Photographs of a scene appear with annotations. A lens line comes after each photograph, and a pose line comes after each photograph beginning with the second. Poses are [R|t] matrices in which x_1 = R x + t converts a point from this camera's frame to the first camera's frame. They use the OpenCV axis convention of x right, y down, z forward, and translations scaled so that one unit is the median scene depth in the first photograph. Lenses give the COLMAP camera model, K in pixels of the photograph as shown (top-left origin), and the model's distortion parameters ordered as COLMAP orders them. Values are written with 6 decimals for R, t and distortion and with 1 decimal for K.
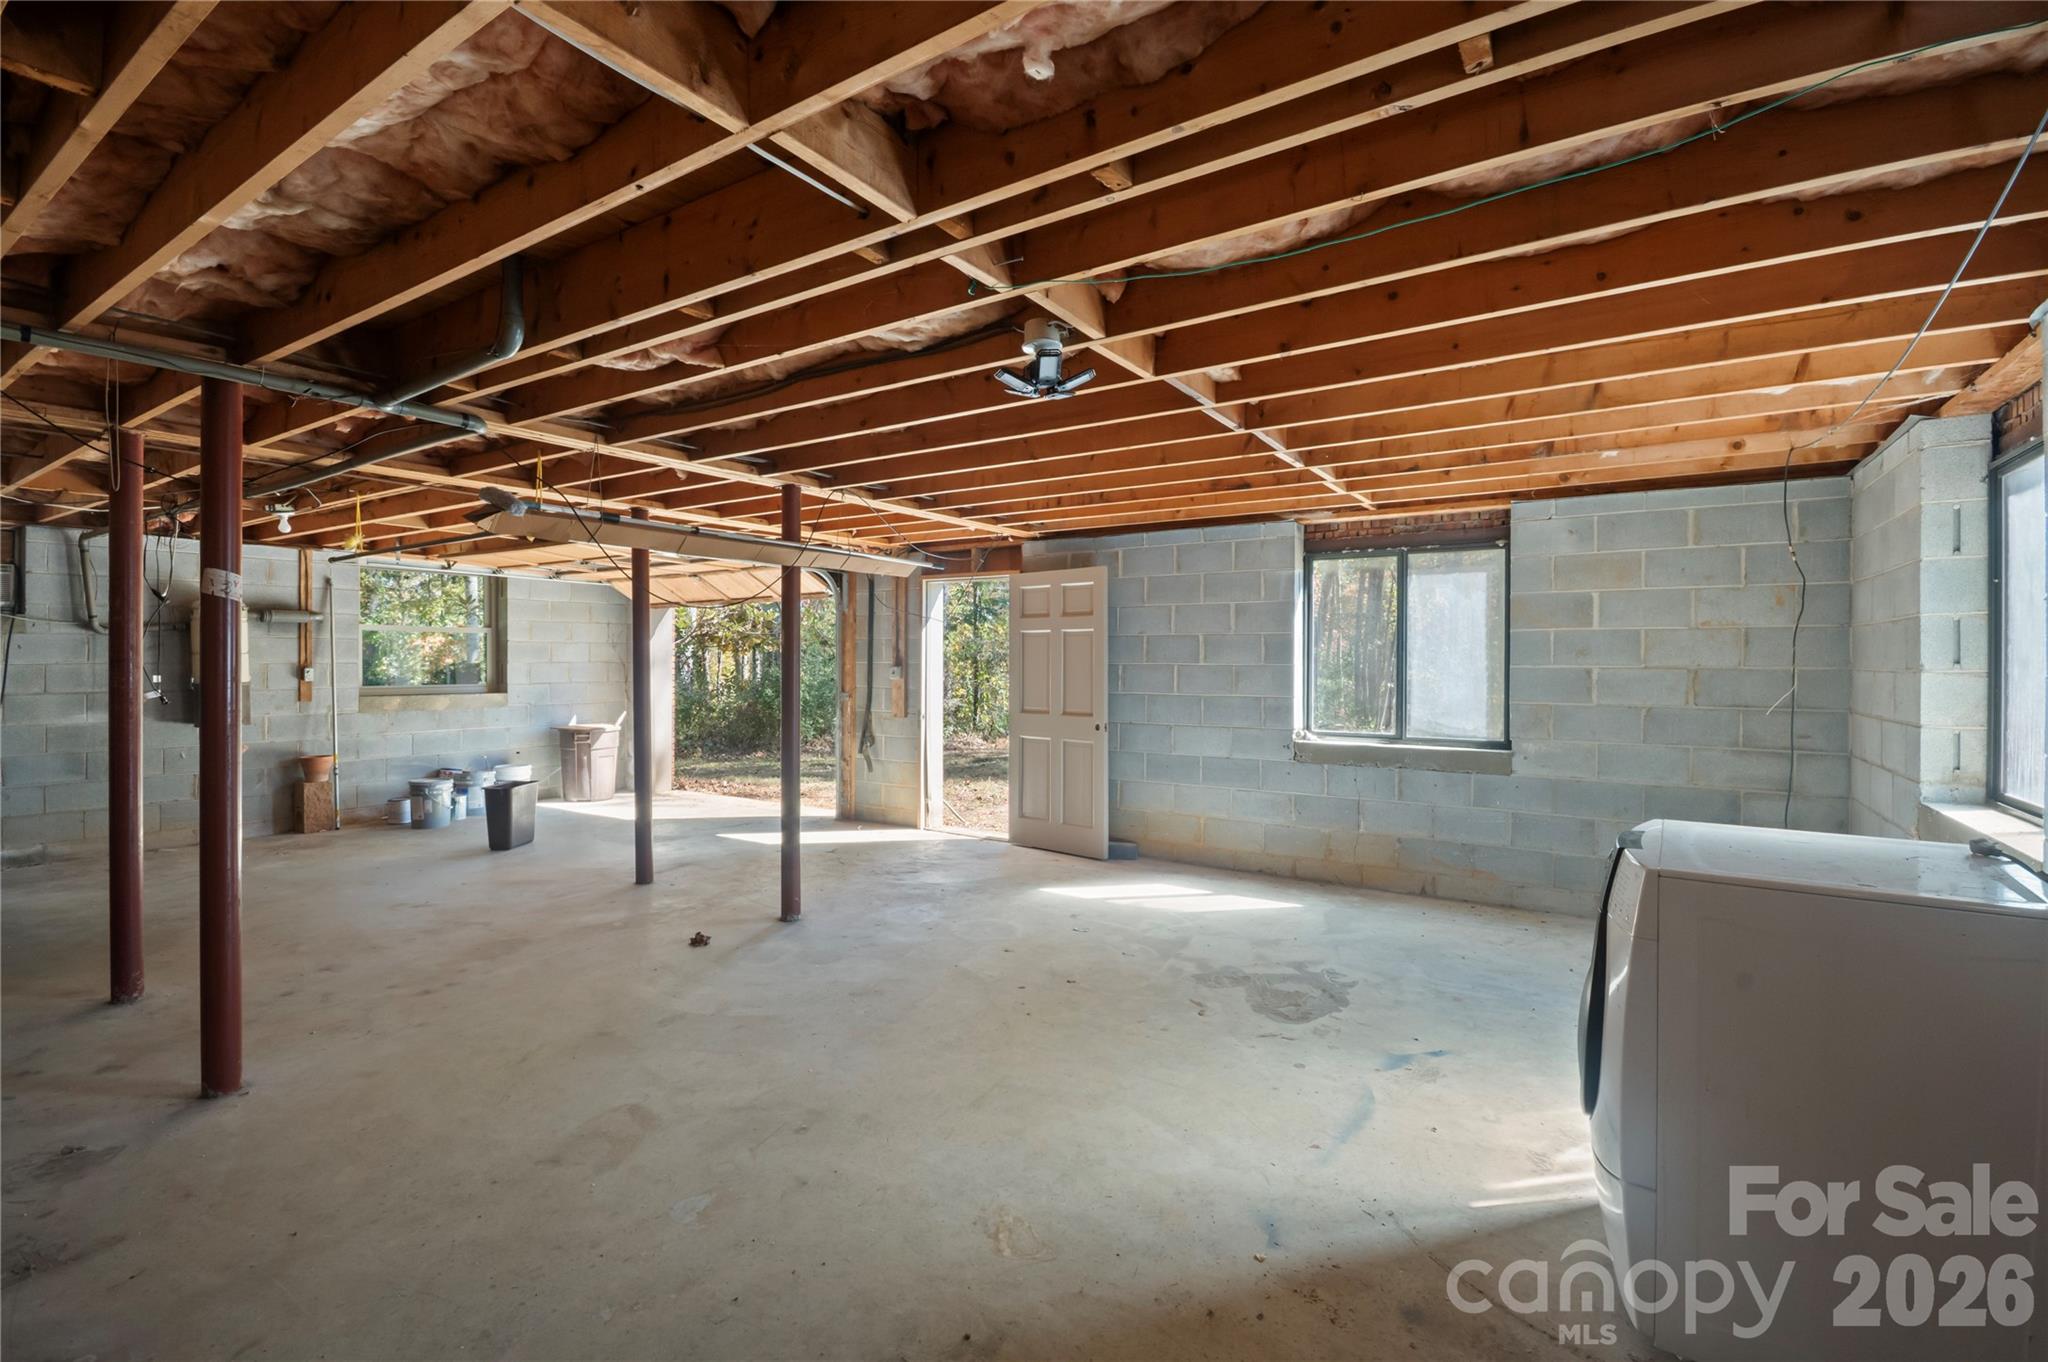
lens RADIAL K [[921.4, 0, 1040.5], [0, 921.4, 671.2], [0, 0, 1]] dist [-0.004744, -0.009170]
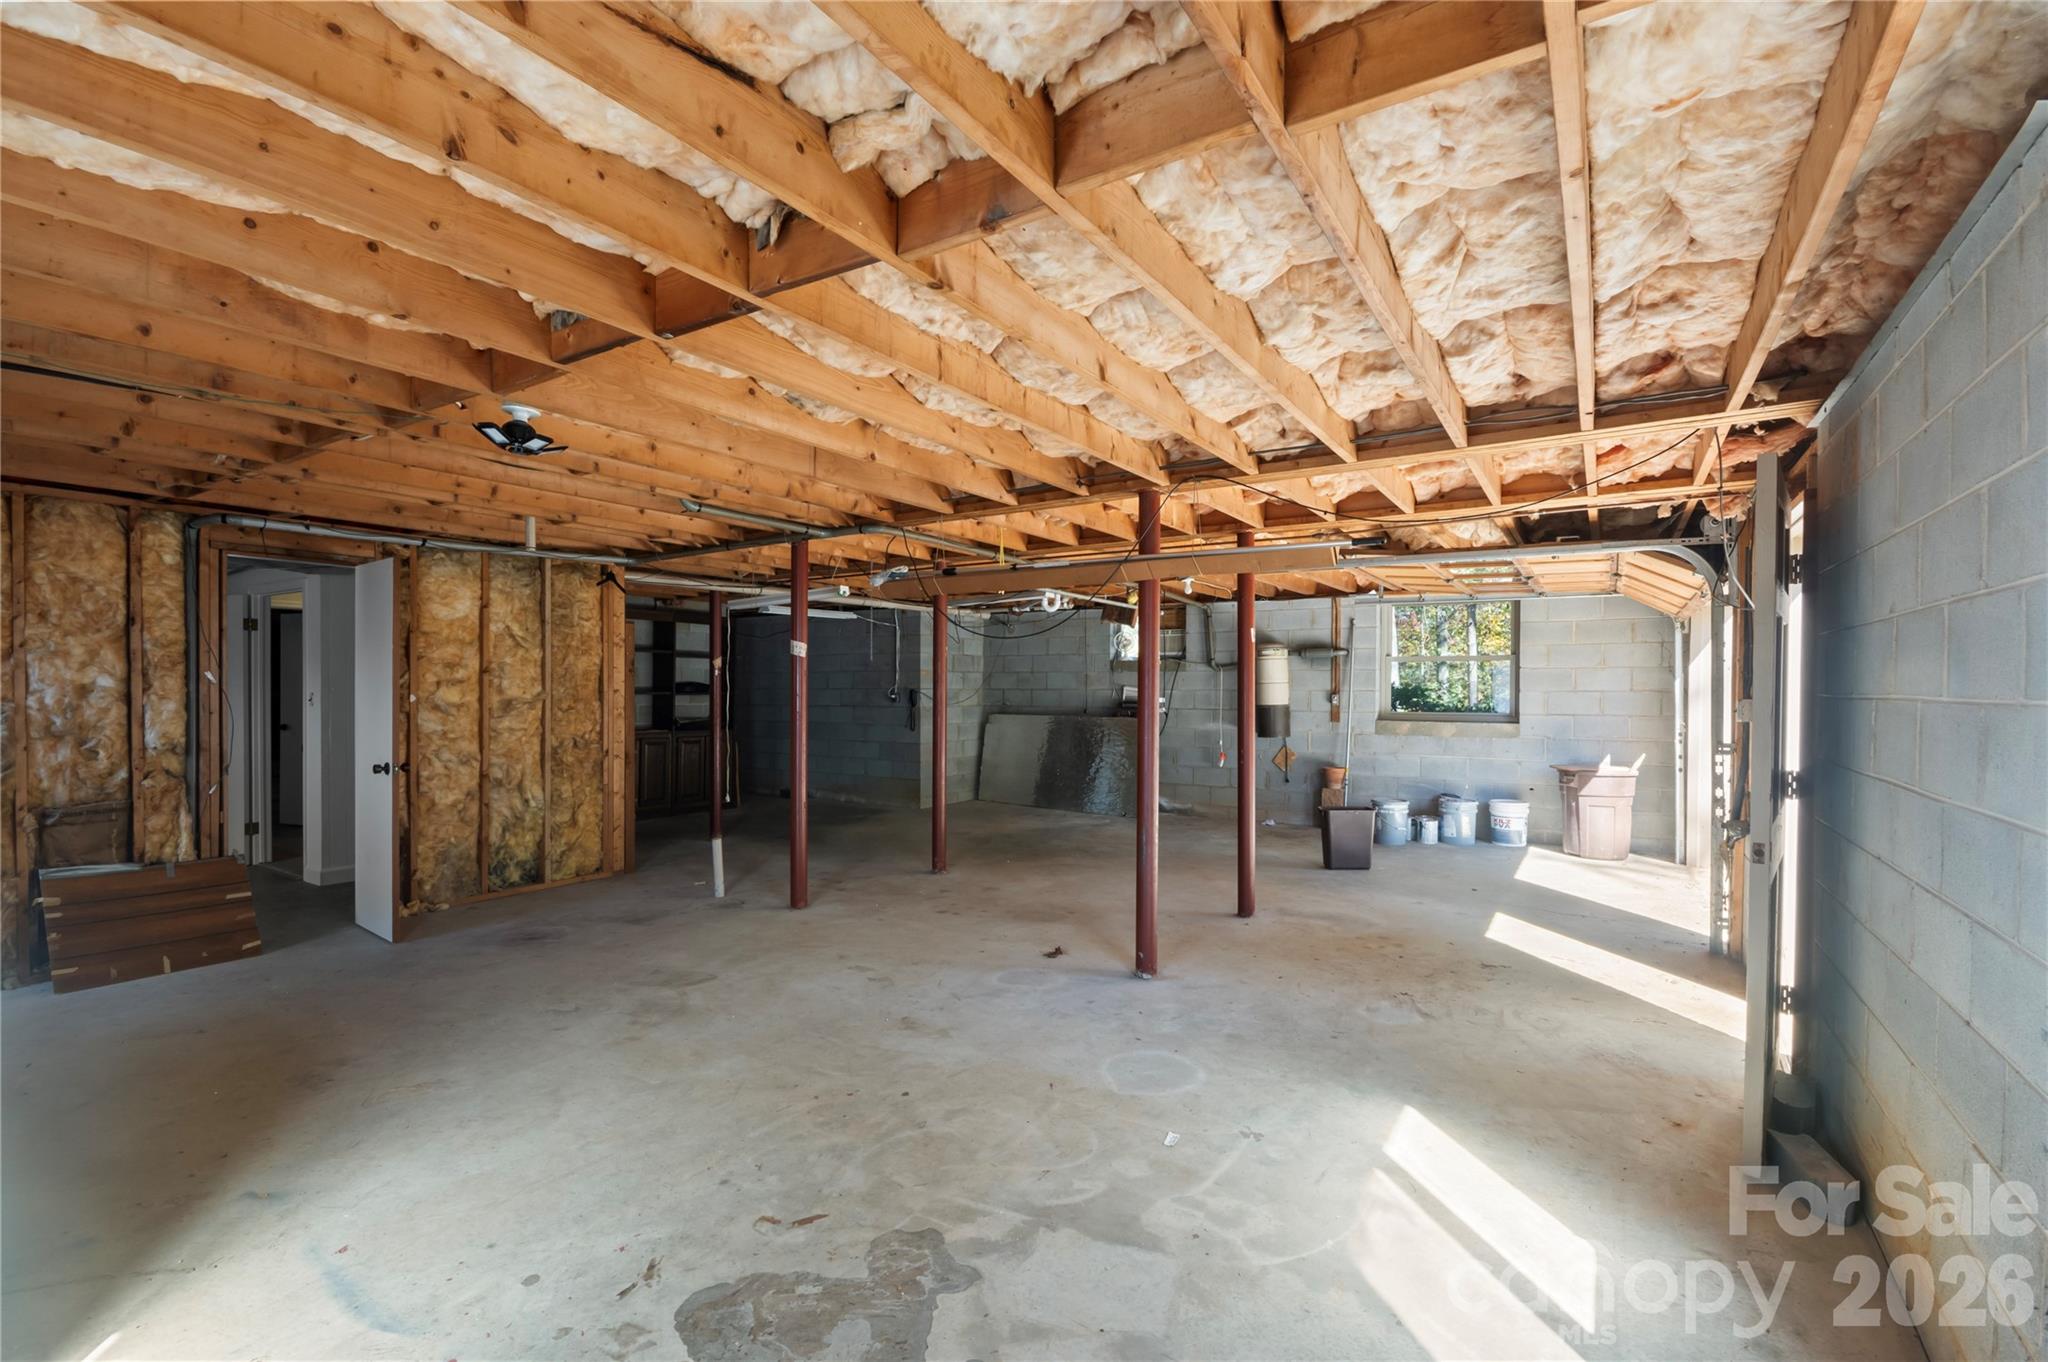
lens RADIAL K [[921.4, 0, 1043.2], [0, 921.4, 687.1], [0, 0, 1]] dist [-0.004744, -0.009170]
pose [[-0.008611, -0.003804, -0.999956, 0.654161], [-0.014272, 0.999891, -0.003681, -0.005443], [0.999861, 0.014239, -0.008665, 0.947089]]
